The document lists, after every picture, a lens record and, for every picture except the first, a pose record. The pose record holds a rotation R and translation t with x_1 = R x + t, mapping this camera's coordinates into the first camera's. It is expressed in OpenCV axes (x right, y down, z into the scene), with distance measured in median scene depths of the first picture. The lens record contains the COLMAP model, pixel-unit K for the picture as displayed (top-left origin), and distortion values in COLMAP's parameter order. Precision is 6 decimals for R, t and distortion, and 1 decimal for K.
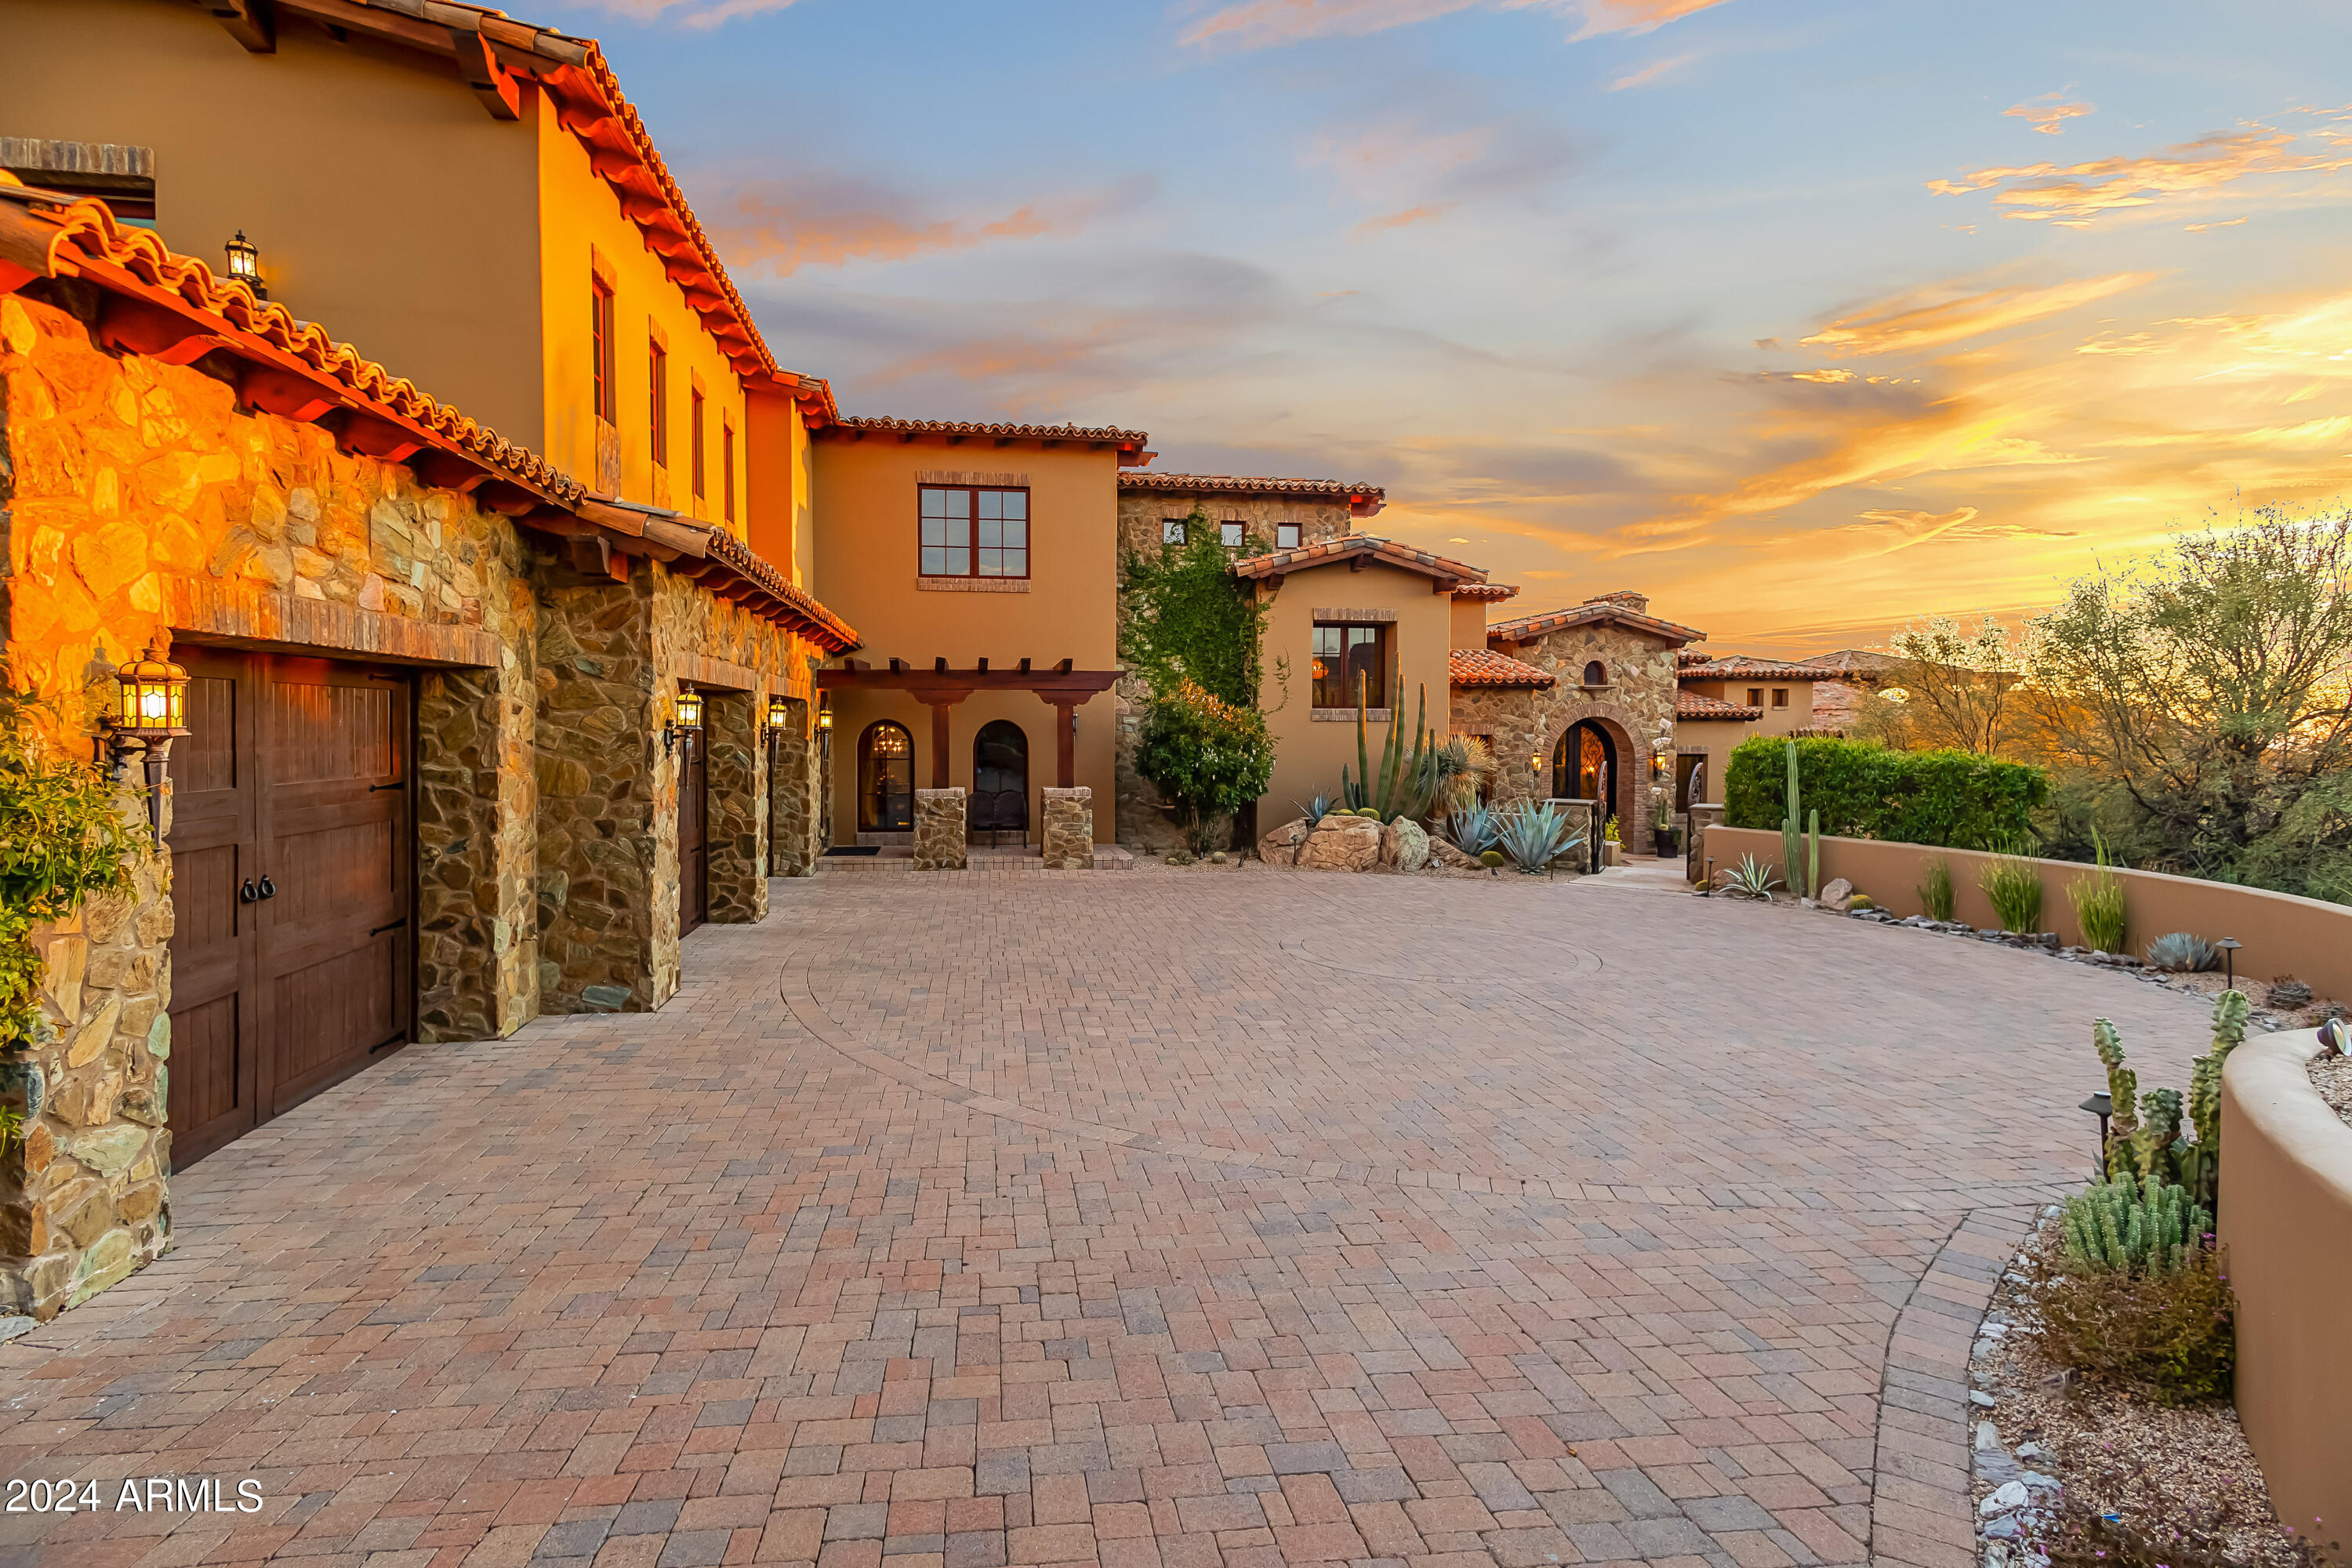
lens RADIAL K [[1074.7, 0, 1173.9], [0, 1074.7, 759.8], [0, 0, 1]] dist [0.000863, 0.000038]
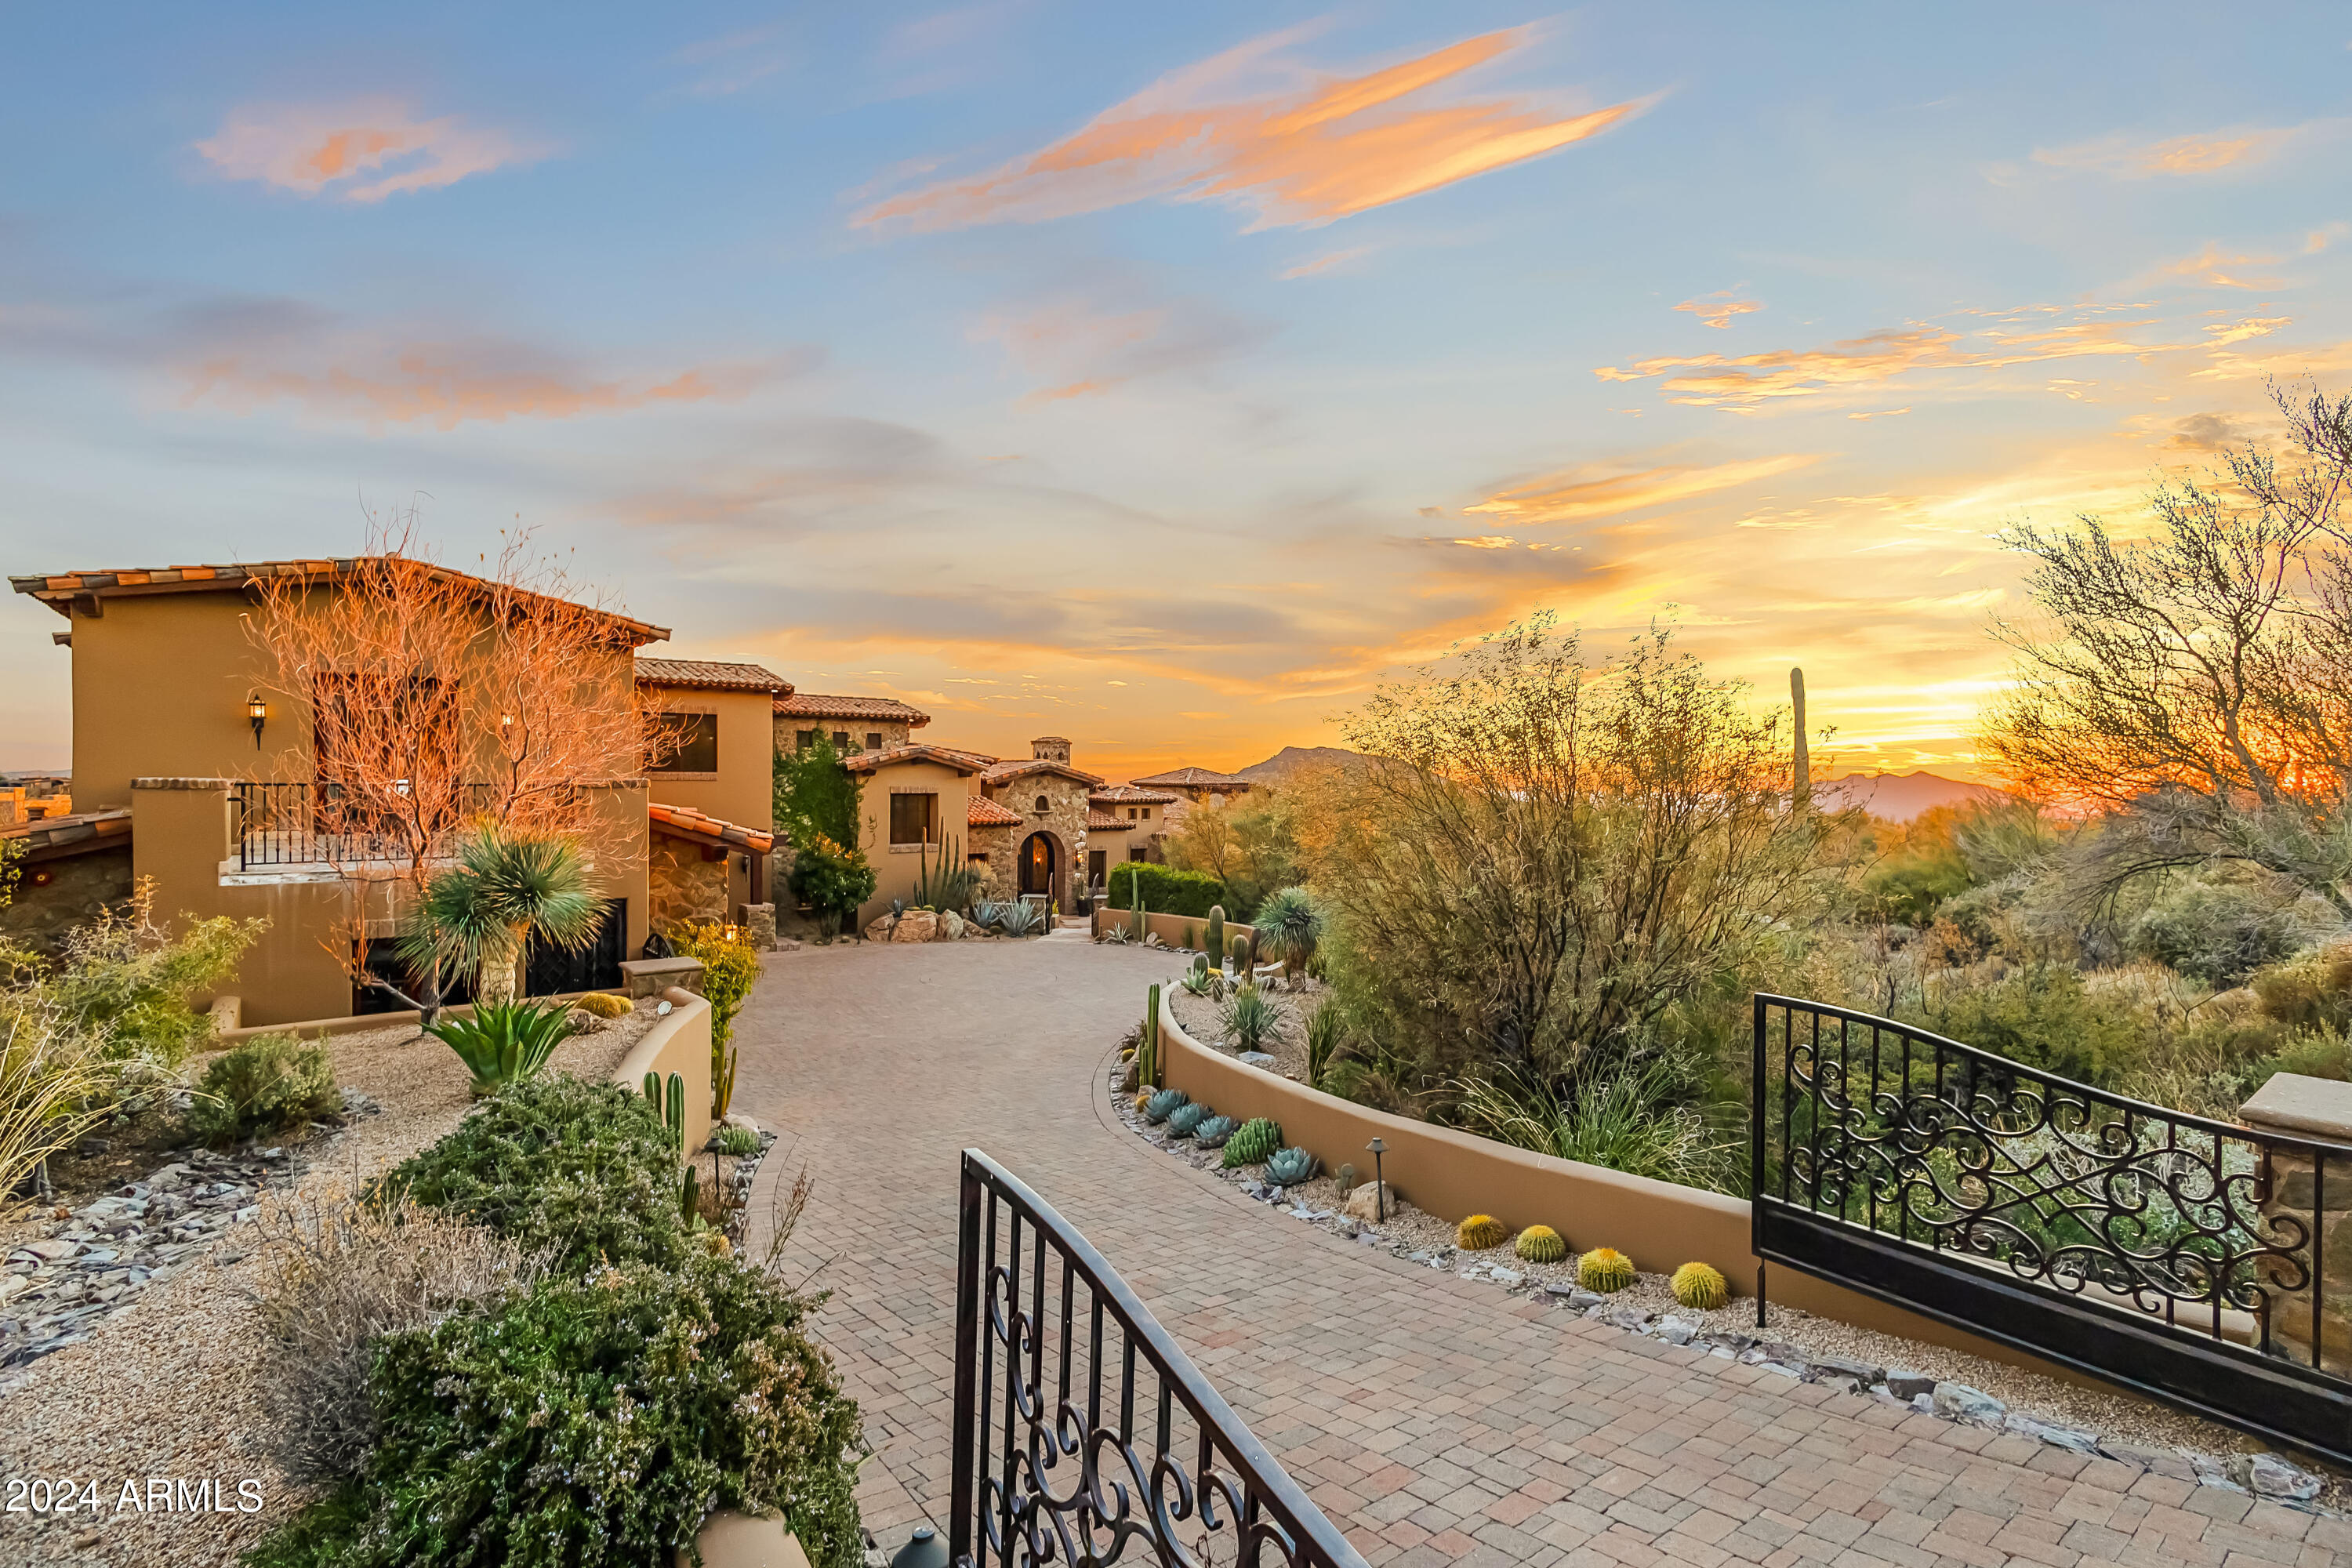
lens RADIAL K [[1008.1, 0, 1133.5], [0, 1008.1, 790.7], [0, 0, 1]] dist [0.001022, -0.000018]
pose [[0.888836, 0.000317, 0.458225, -0.257364], [0.011741, 0.999656, -0.023465, -0.092789], [-0.458075, 0.026237, 0.888526, -0.584513]]
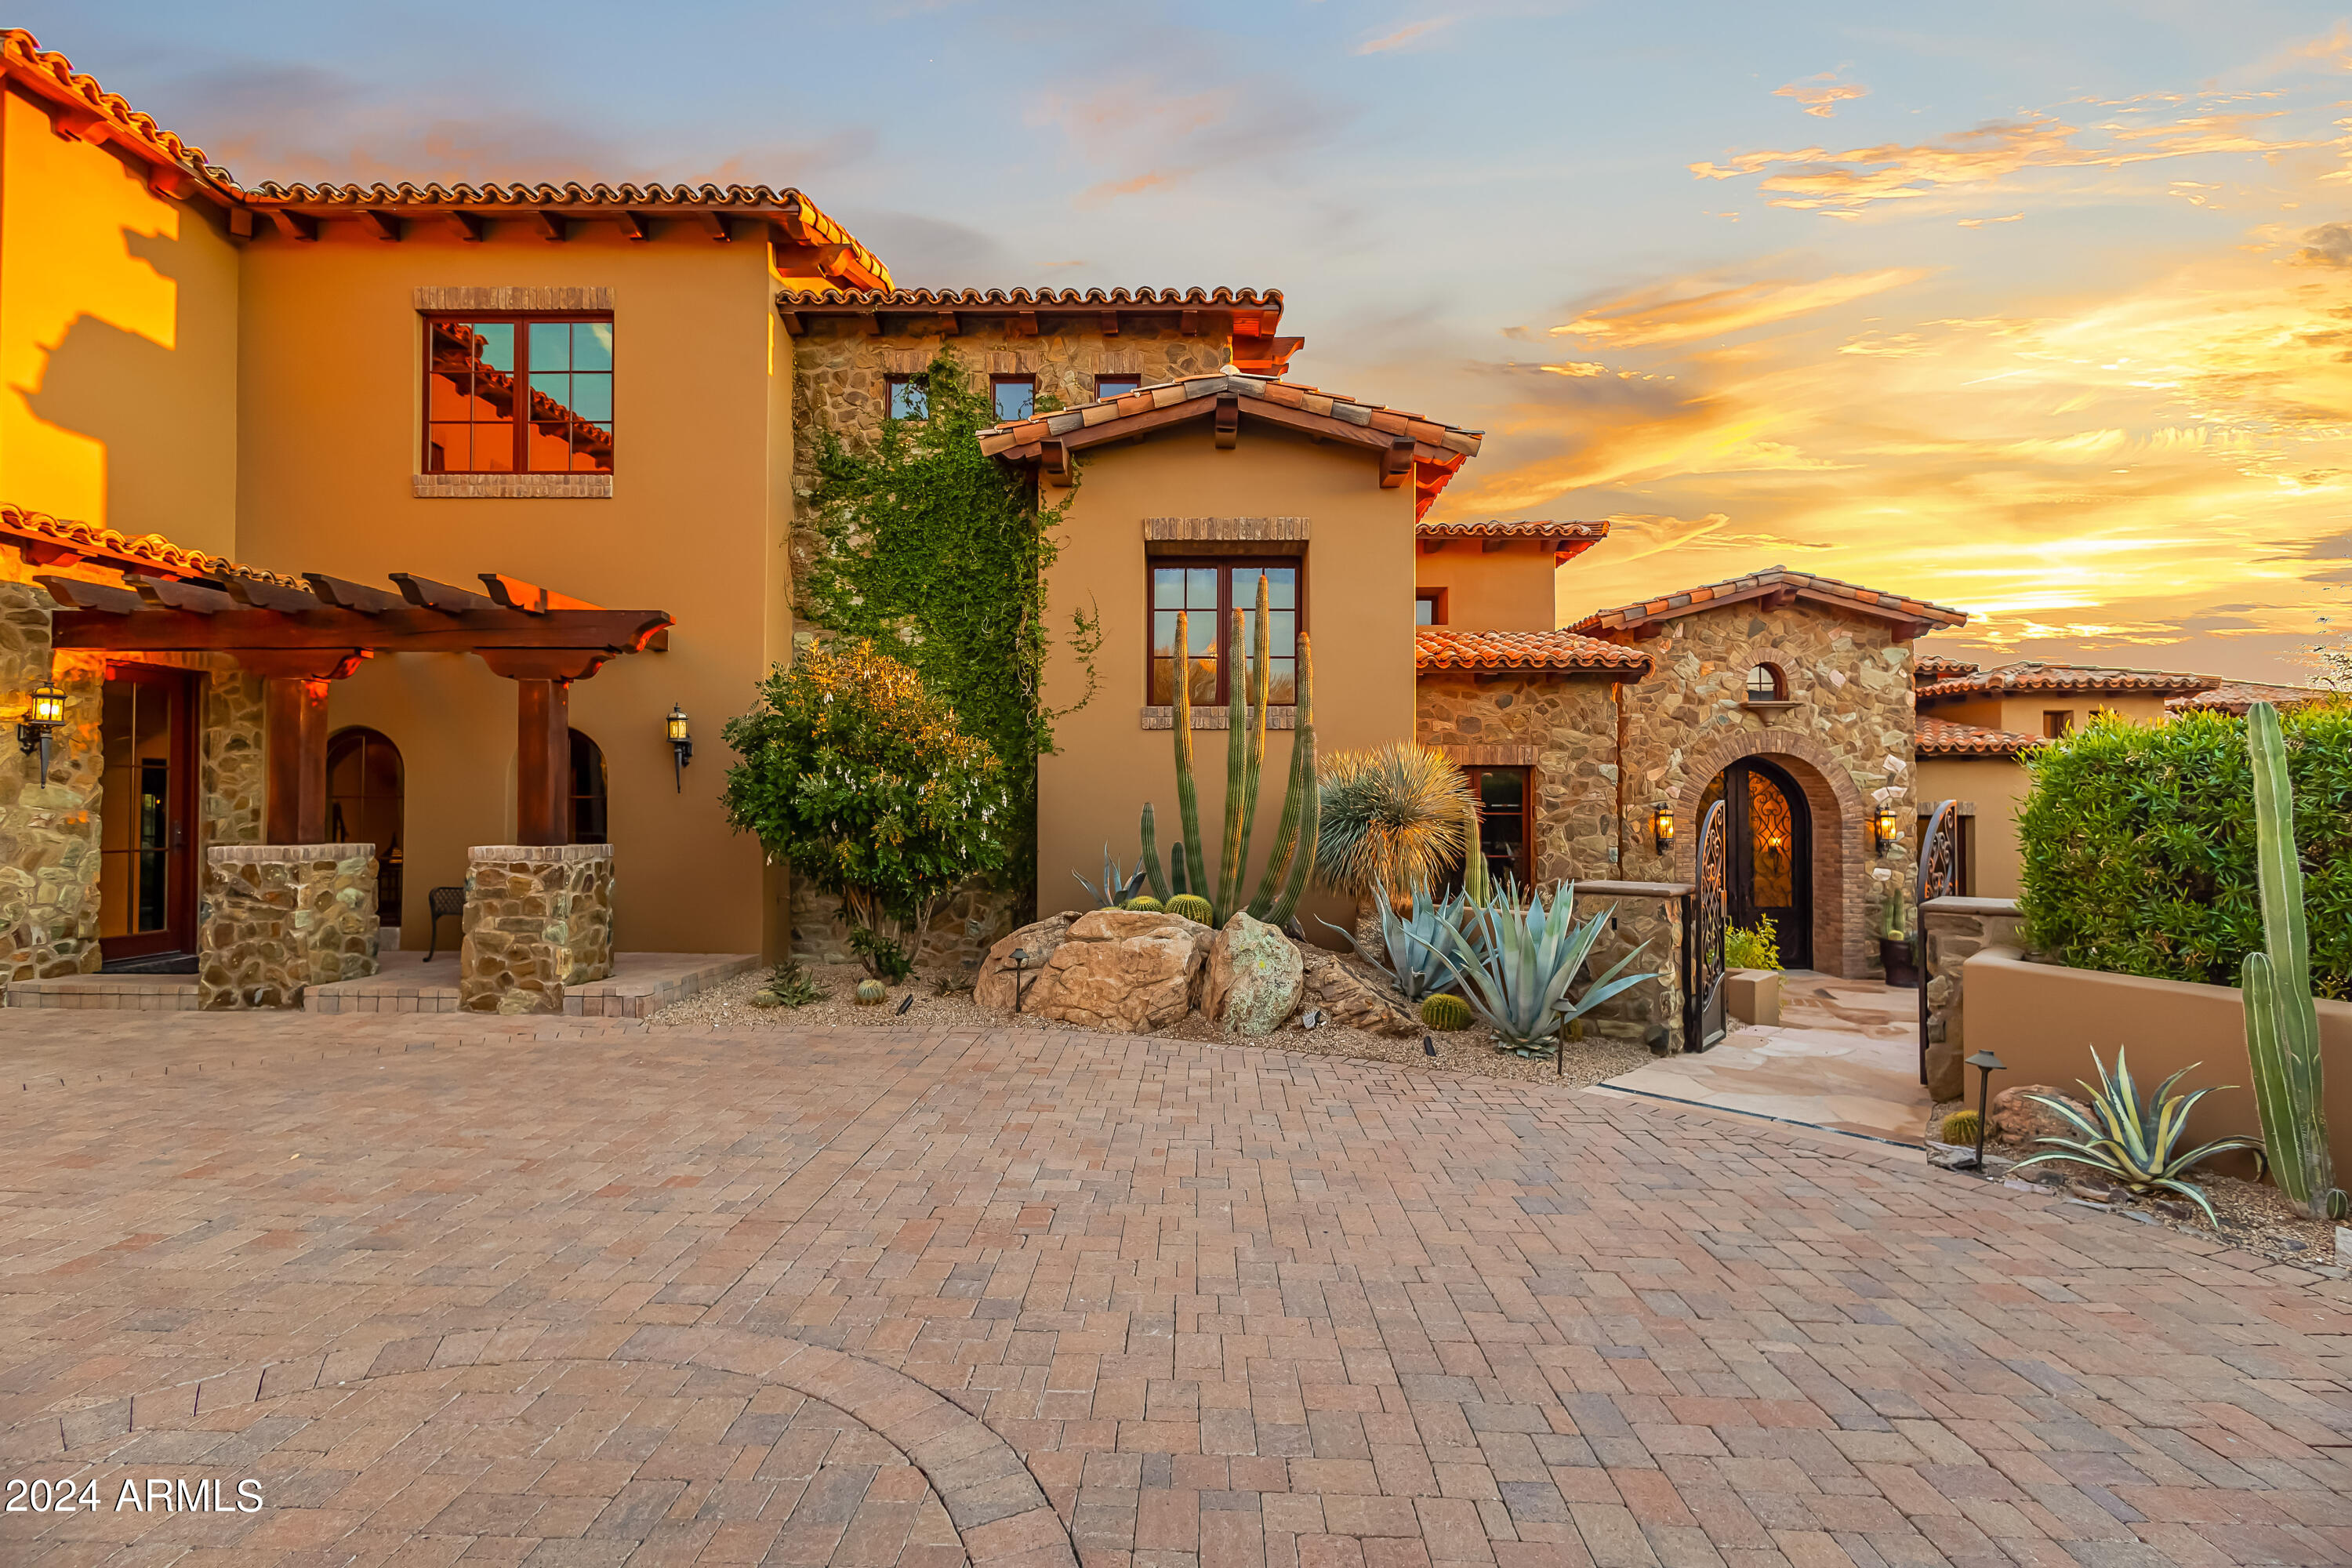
lens RADIAL K [[1112.0, 0, 1163.2], [0, 1112.0, 784.8], [0, 0, 1]] dist [0.008814, 0.000276]
pose [[0.985880, -0.001993, -0.167442, 0.231751], [-0.006472, 0.998729, -0.049991, 0.018899], [0.167329, 0.050369, 0.984614, 0.462692]]
